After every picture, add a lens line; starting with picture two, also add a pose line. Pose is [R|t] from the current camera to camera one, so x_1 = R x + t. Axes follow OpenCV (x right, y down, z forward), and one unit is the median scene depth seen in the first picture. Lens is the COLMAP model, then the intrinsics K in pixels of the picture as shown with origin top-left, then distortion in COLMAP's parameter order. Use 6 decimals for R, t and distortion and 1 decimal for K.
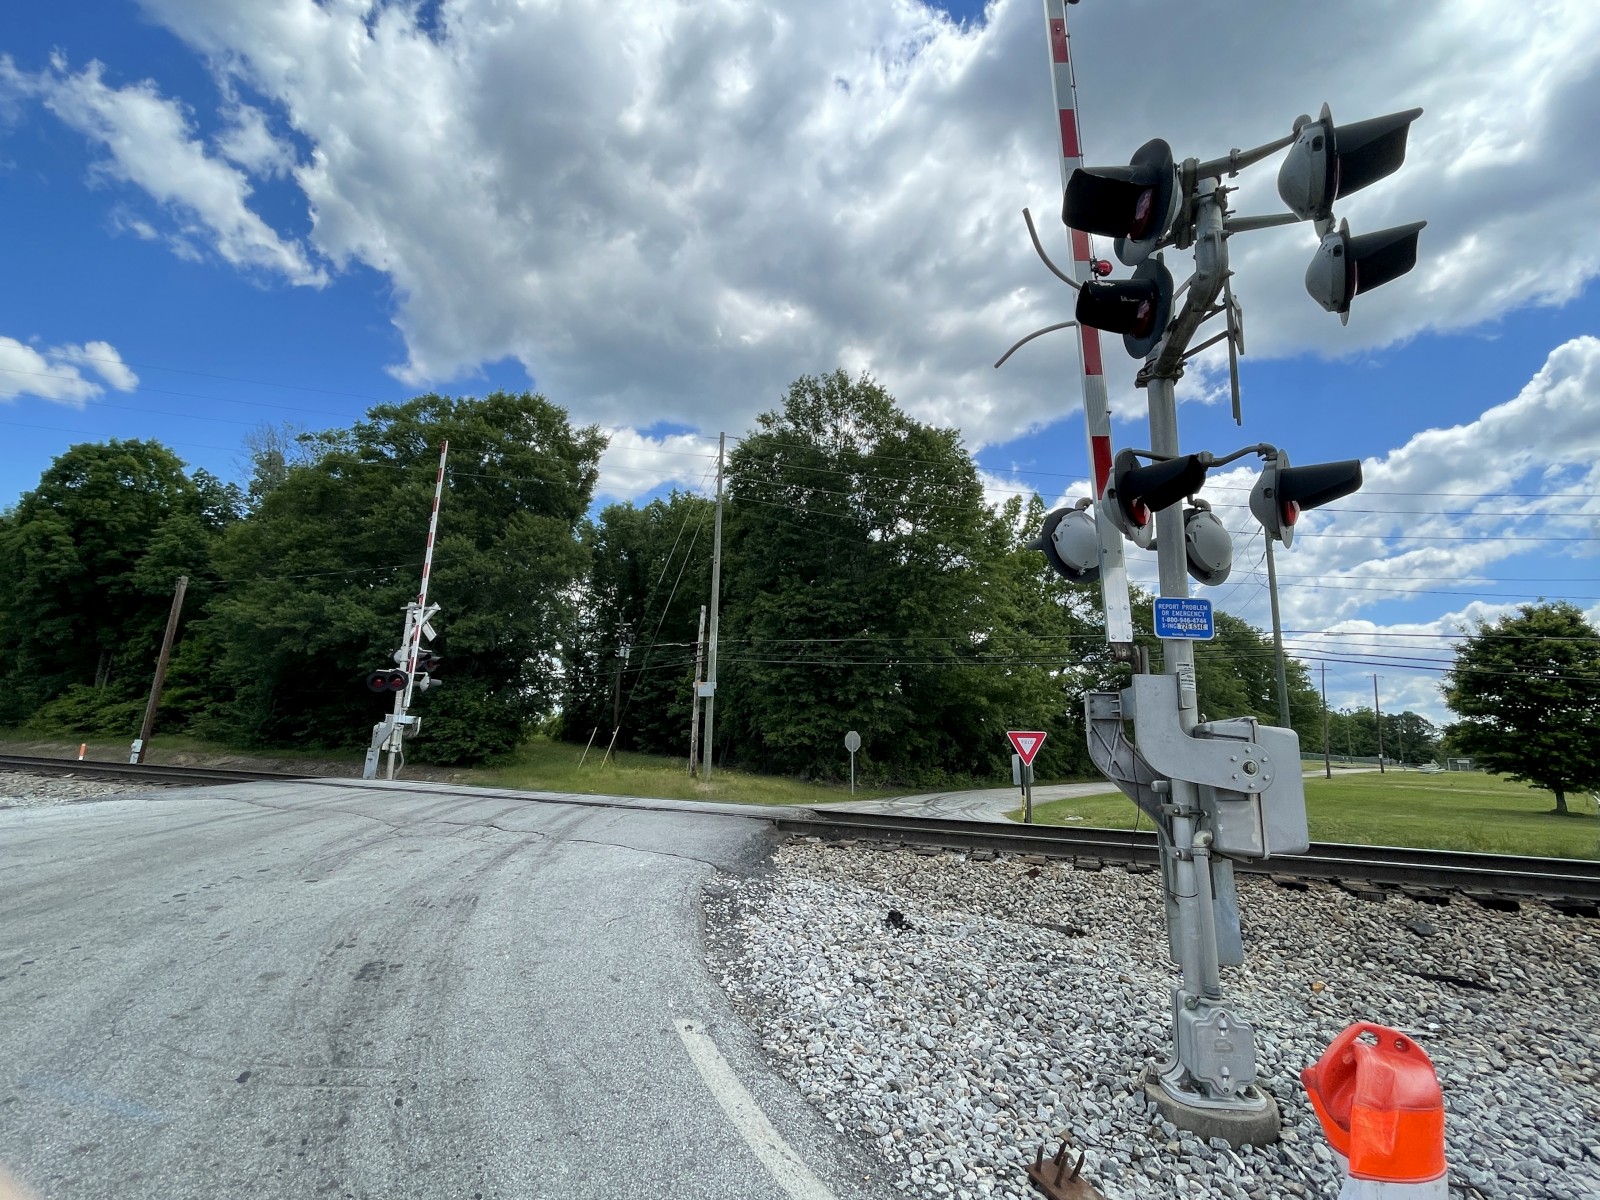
lens RADIAL K [[747.6, 0, 806.4], [0, 747.6, 599.2], [0, 0, 1]] dist [-0.000784, -0.001142]
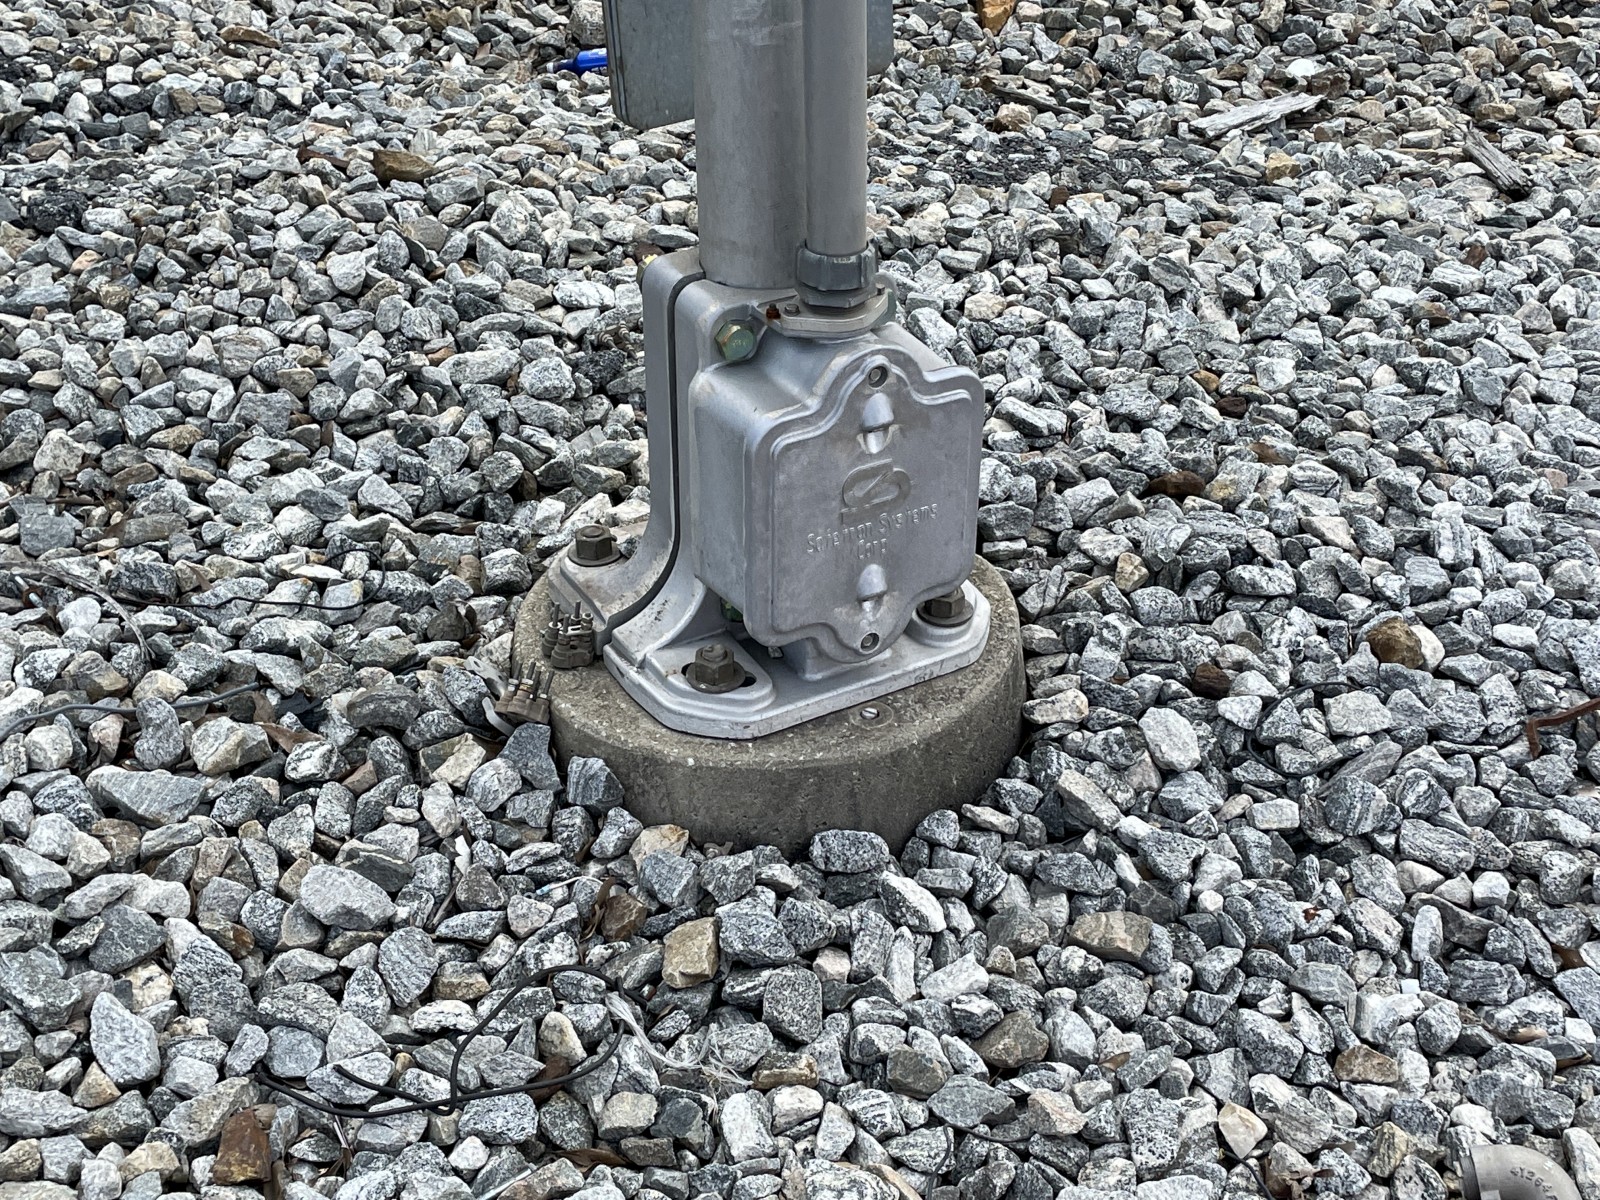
lens RADIAL K [[2167.9, 0, 806.9], [0, 2167.9, 604.5], [0, 0, 1]] dist [0.087710, 0.000000]
pose [[0.823899, -0.328683, 0.461690, 0.119231], [-0.079829, 0.739219, 0.668717, 0.098421], [-0.561086, -0.587812, 0.582804, 0.315130]]
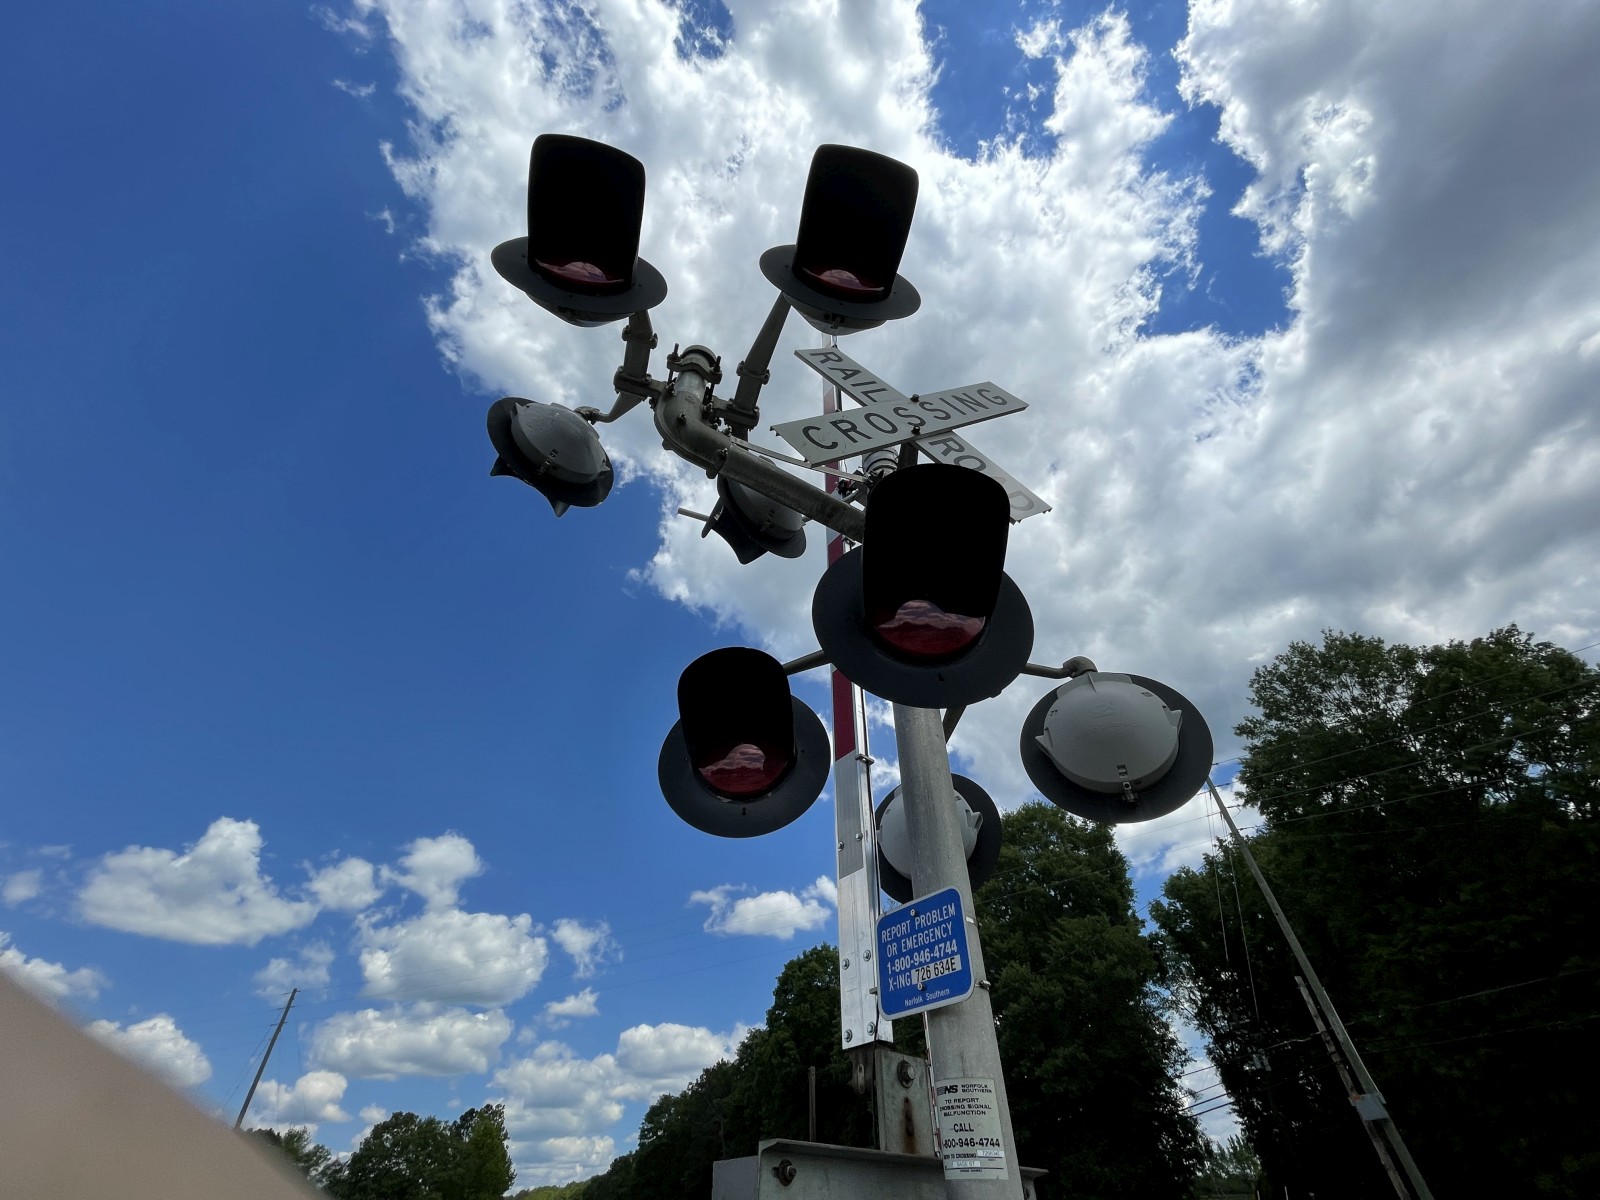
lens RADIAL K [[645.1, 0, 805.3], [0, 645.1, 599.1], [0, 0, 1]] dist [-0.002016, -0.000073]
pose [[0.663314, -0.557677, -0.499009, 0.436807], [0.196685, 0.773297, -0.602766, 0.045080], [0.722031, 0.301676, 0.622626, 0.386599]]
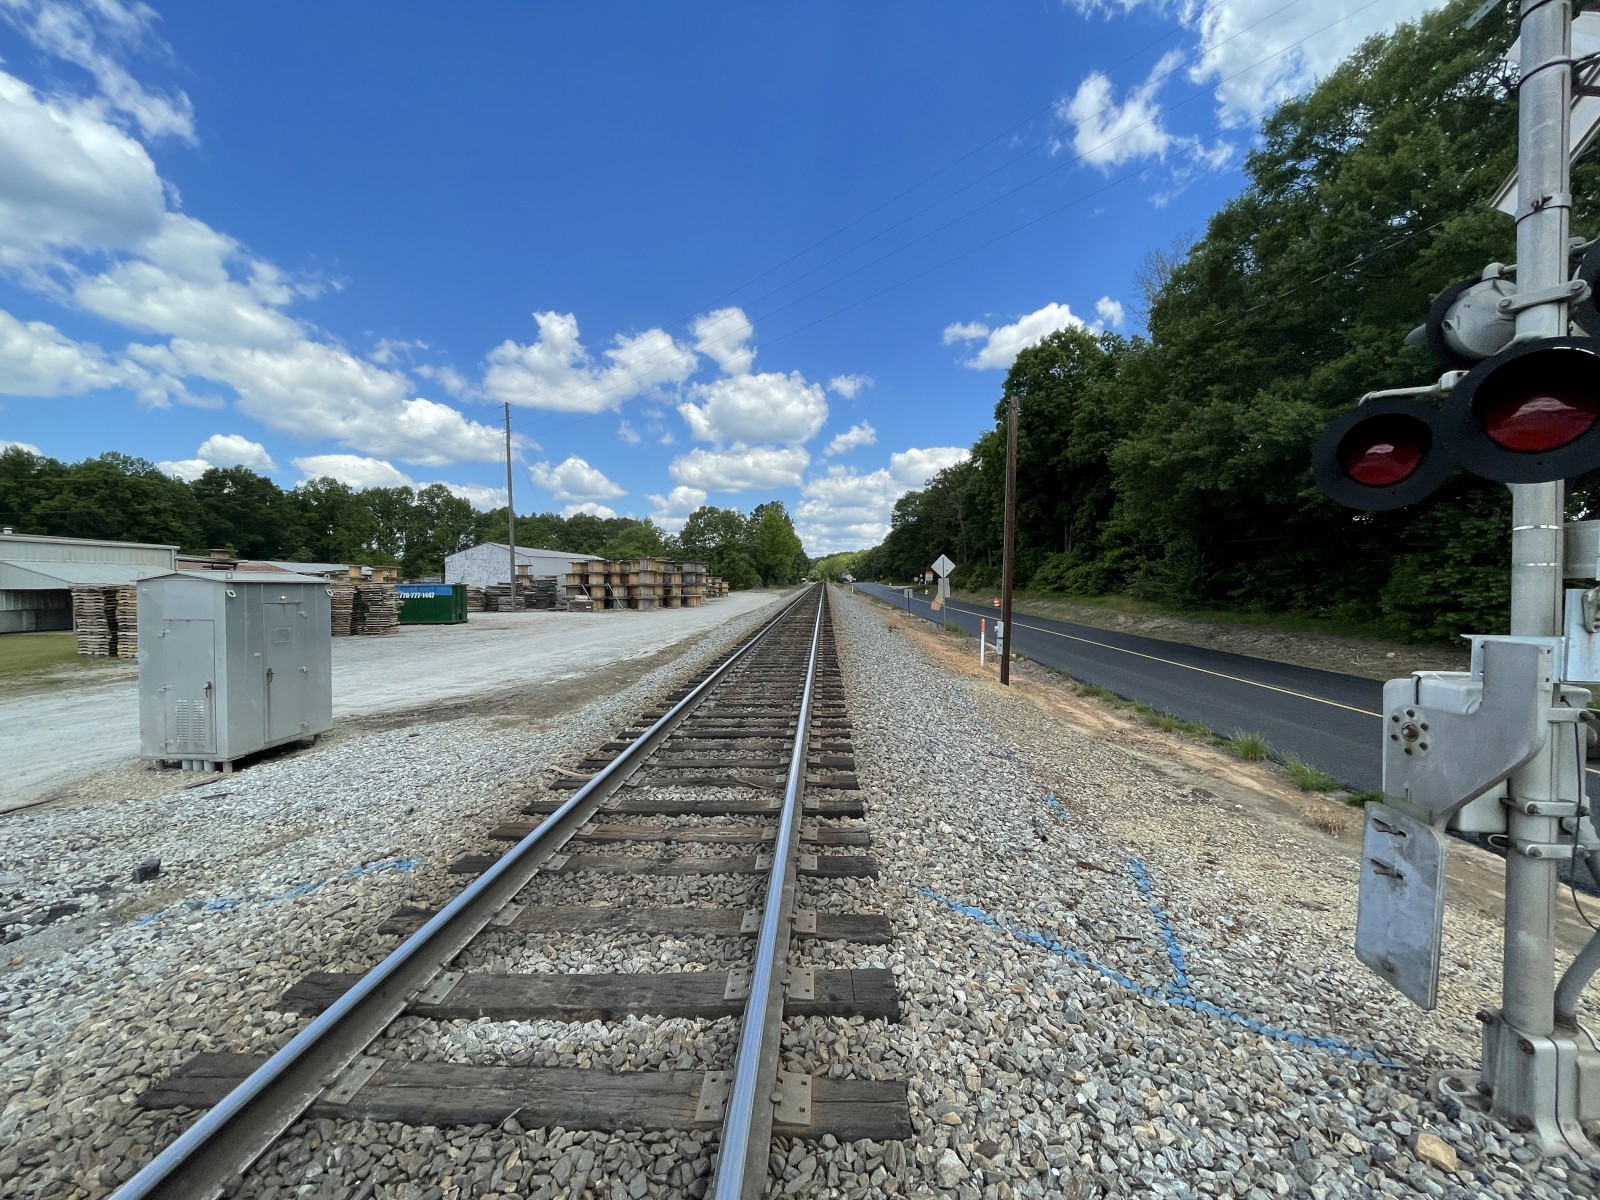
lens RADIAL K [[645.1, 0, 808.0], [0, 645.1, 599.5], [0, 0, 1]] dist [-0.002016, -0.000073]
pose [[0.361816, -0.000927, -0.932249, -1.264055], [0.195347, 0.977874, 0.074844, 0.282869], [0.911553, -0.209191, 0.353992, 2.147802]]
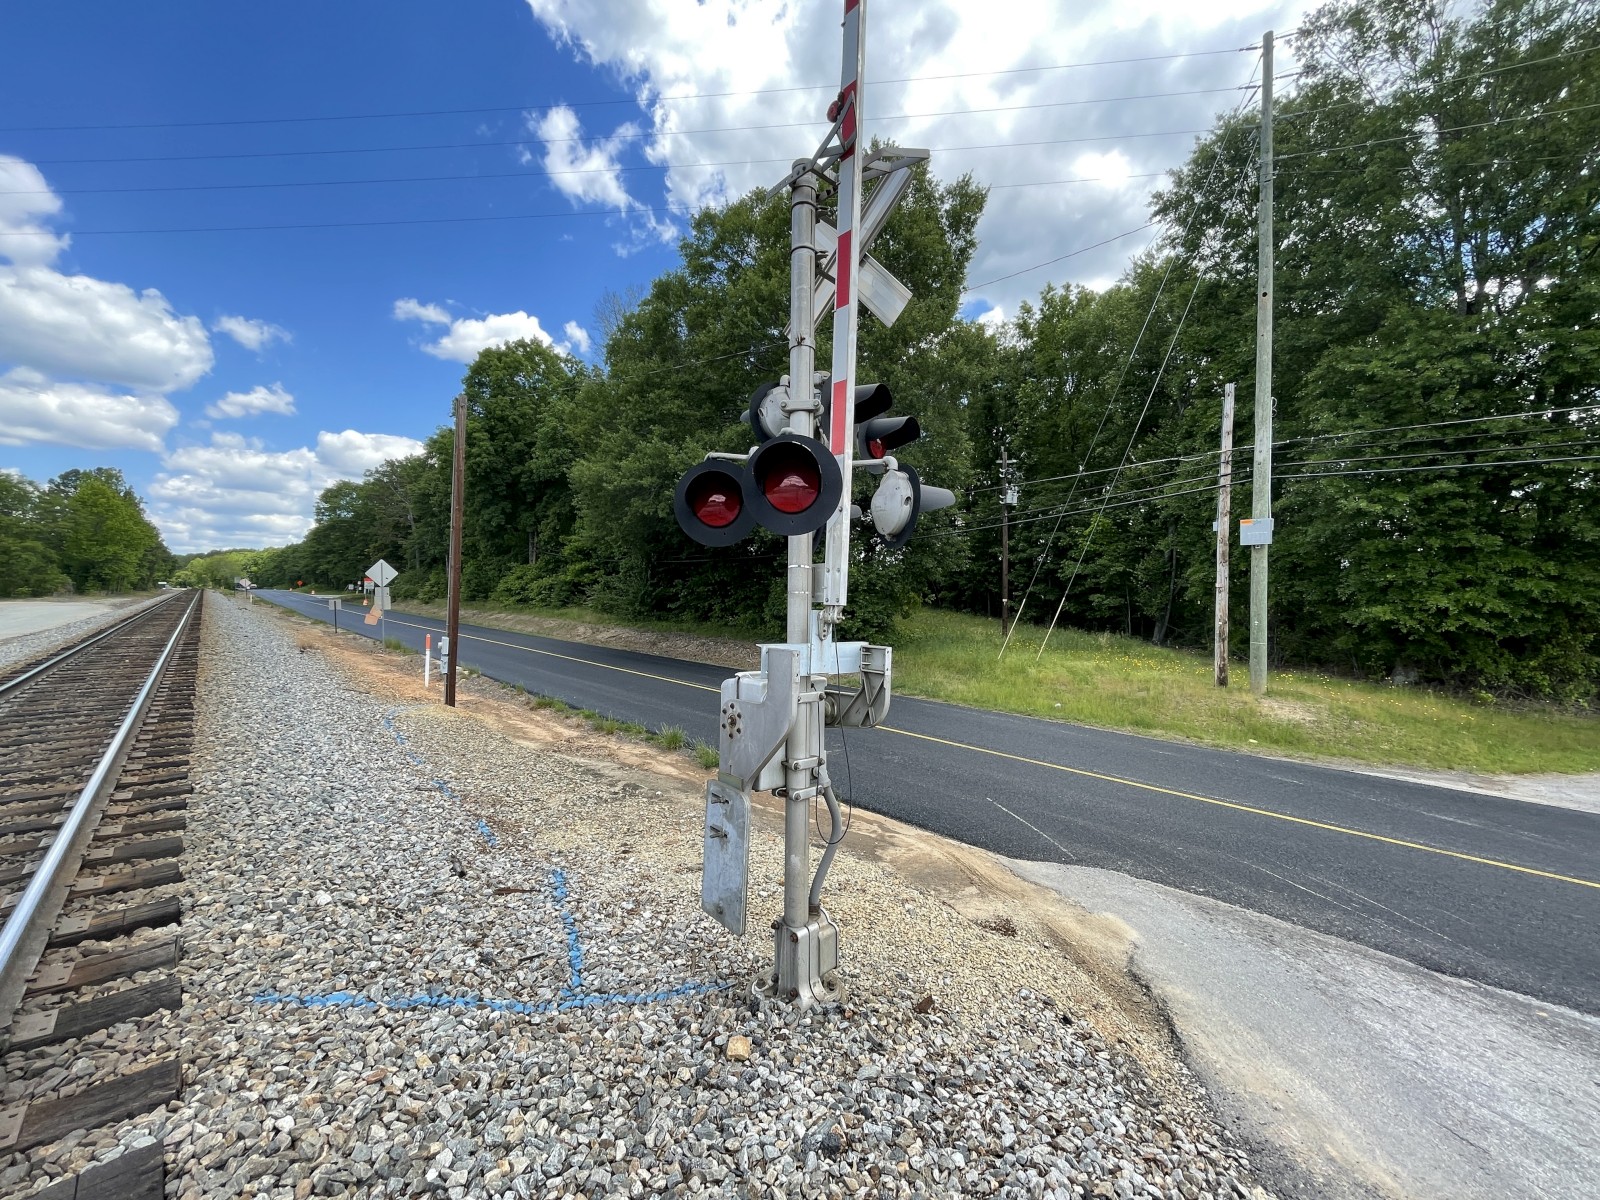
lens RADIAL K [[643.4, 0, 804.5], [0, 643.4, 598.4], [0, 0, 1]] dist [-0.002125, 0.000206]
pose [[0.911702, -0.011341, -0.410697, -1.234746], [0.090114, 0.980798, 0.172958, 0.287539], [0.400849, -0.194696, 0.895217, 2.200440]]
